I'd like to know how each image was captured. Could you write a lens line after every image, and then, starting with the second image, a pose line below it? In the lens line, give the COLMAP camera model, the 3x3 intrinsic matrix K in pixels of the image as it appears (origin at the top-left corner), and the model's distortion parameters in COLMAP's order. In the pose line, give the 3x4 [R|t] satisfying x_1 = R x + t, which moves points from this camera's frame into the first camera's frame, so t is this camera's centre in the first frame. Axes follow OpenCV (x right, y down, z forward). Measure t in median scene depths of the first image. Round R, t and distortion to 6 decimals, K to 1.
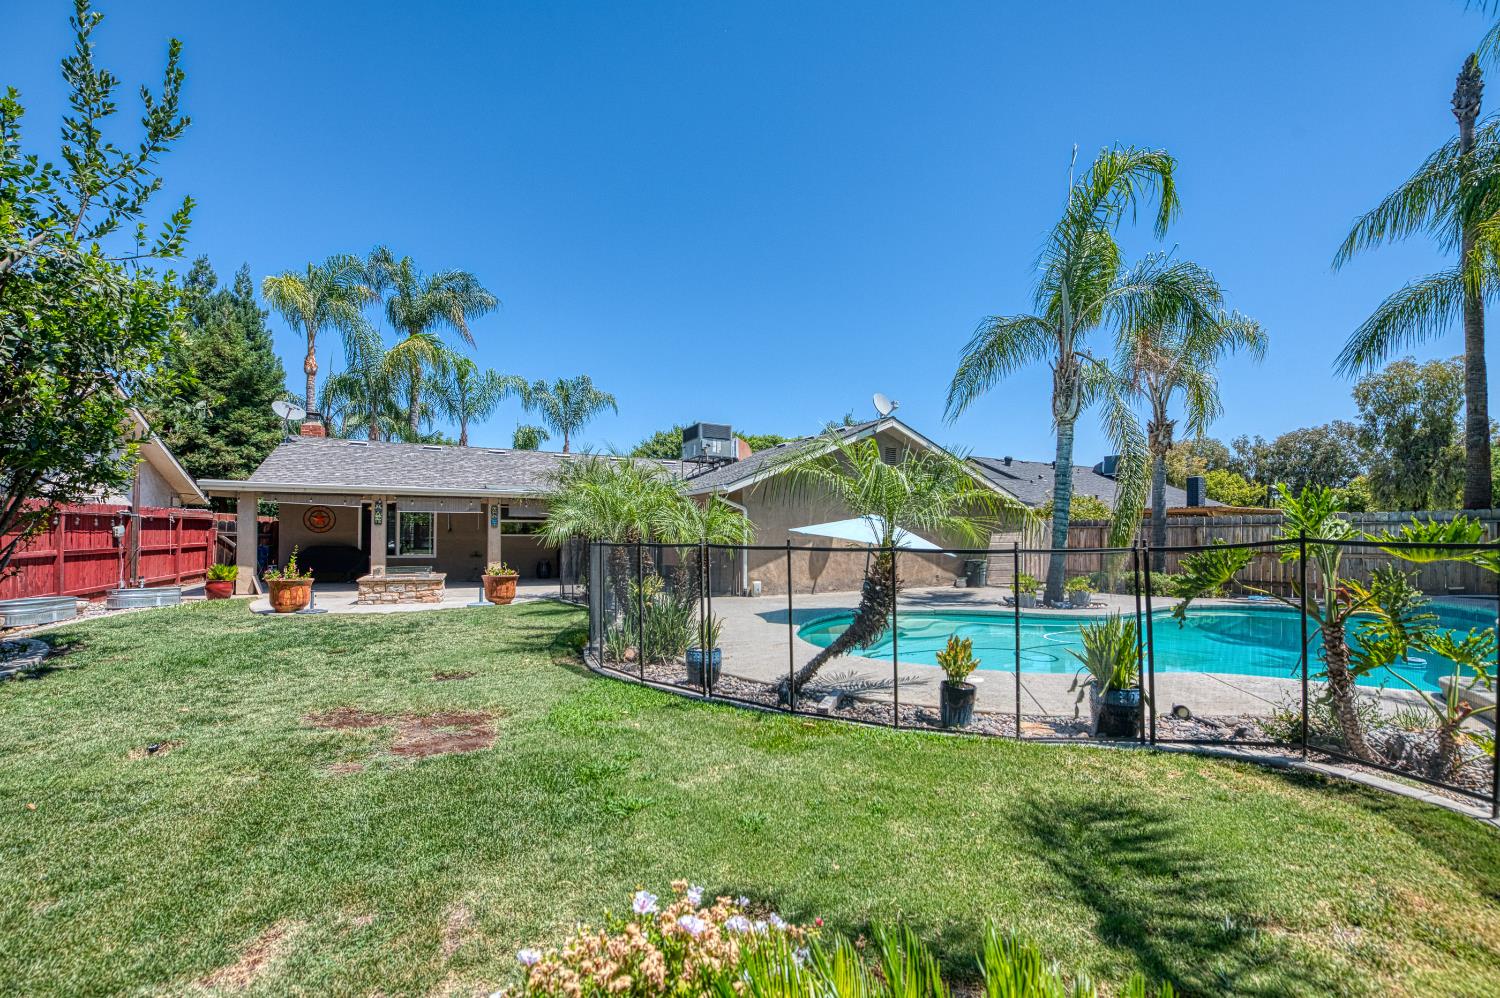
lens RADIAL K [[610.6, 0, 771.9], [0, 610.6, 532.0], [0, 0, 1]] dist [-0.013875, -0.001018]
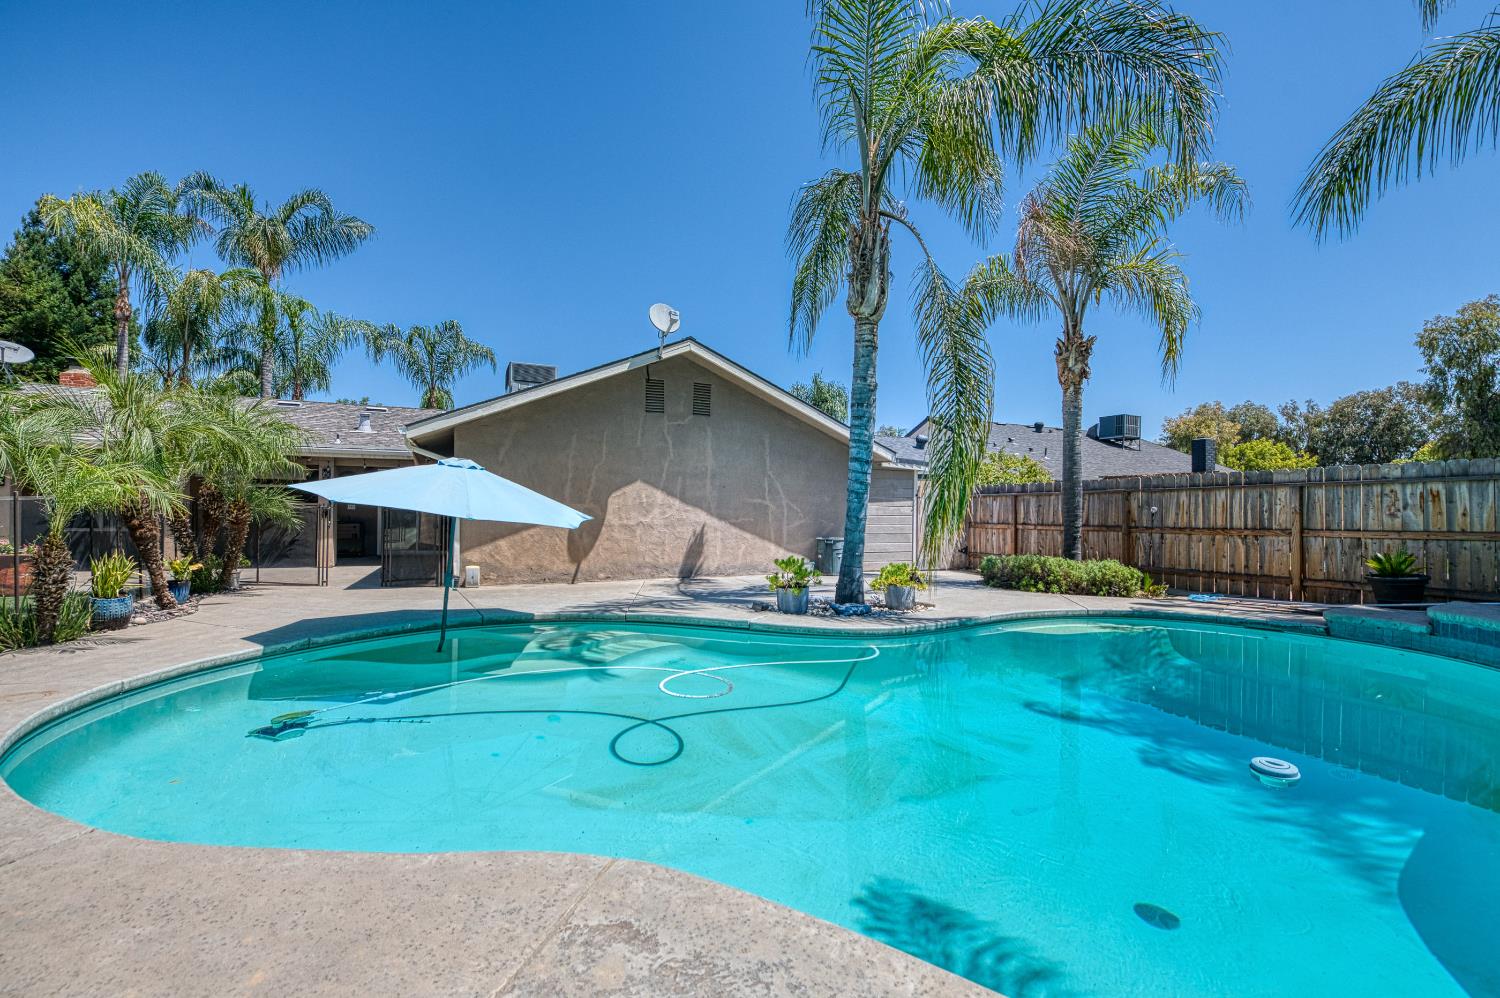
lens RADIAL K [[610.6, 0, 763.6], [0, 610.6, 525.7], [0, 0, 1]] dist [-0.013875, -0.001018]
pose [[0.997621, 0.006369, -0.068642, 0.300996], [-0.004301, 0.999533, 0.030238, 0.008559], [0.068802, -0.029871, 0.997183, 0.253903]]
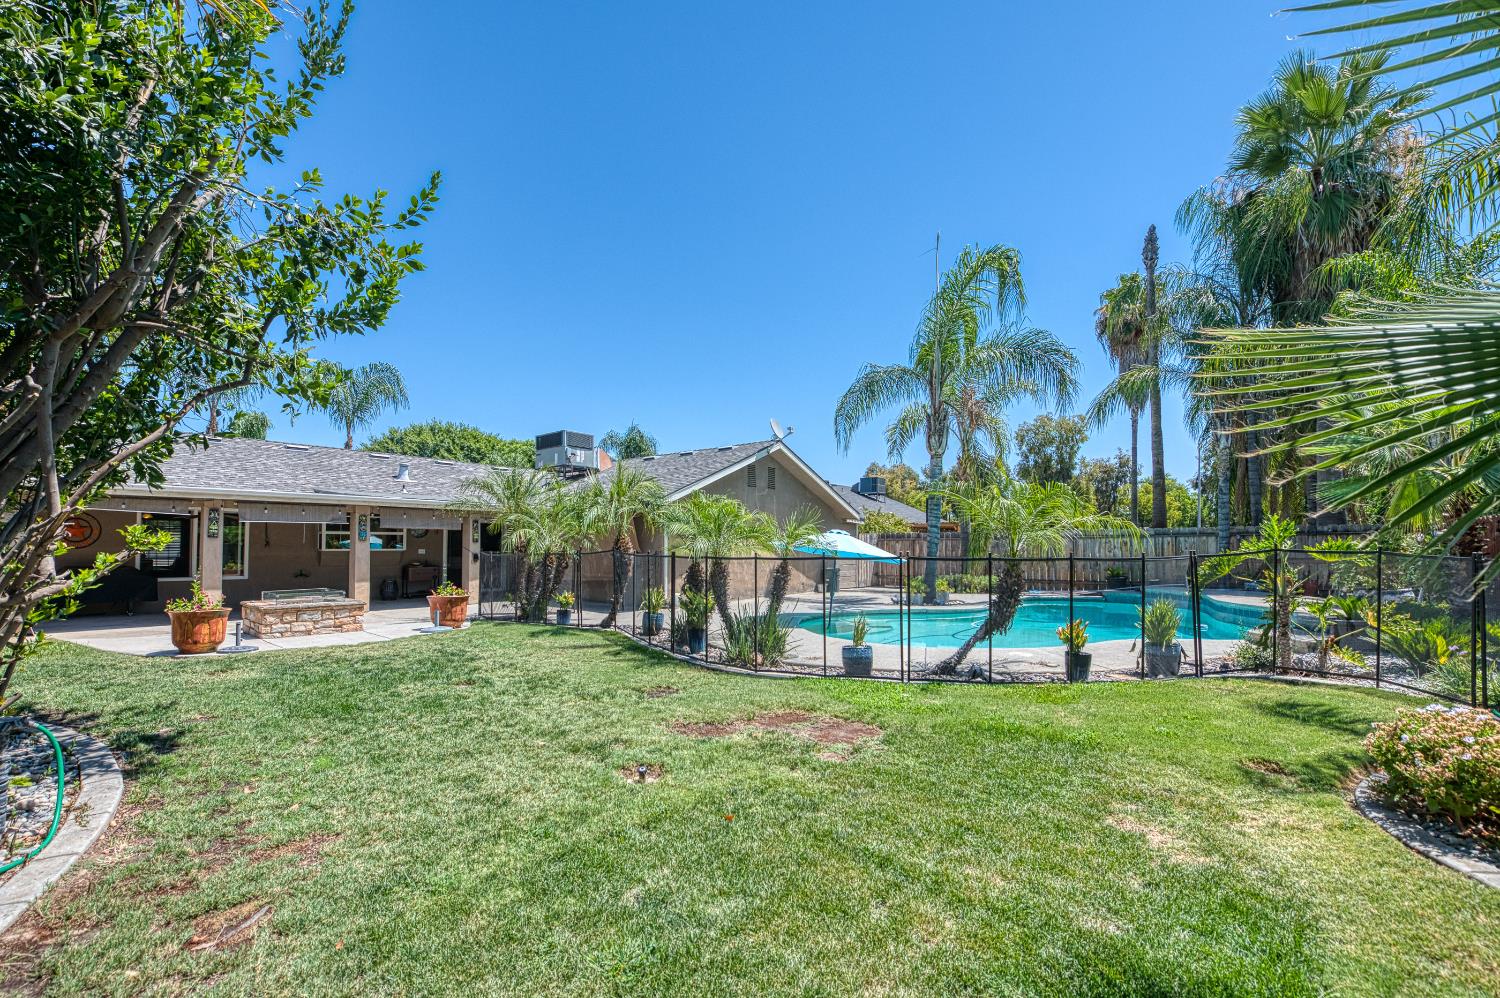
lens RADIAL K [[610.6, 0, 757.8], [0, 610.6, 544.8], [0, 0, 1]] dist [-0.013875, -0.001018]
pose [[0.914587, -0.004785, 0.404361, -0.255683], [0.002534, 0.999978, 0.006101, -0.005090], [-0.404382, -0.004555, 0.914579, -0.000400]]
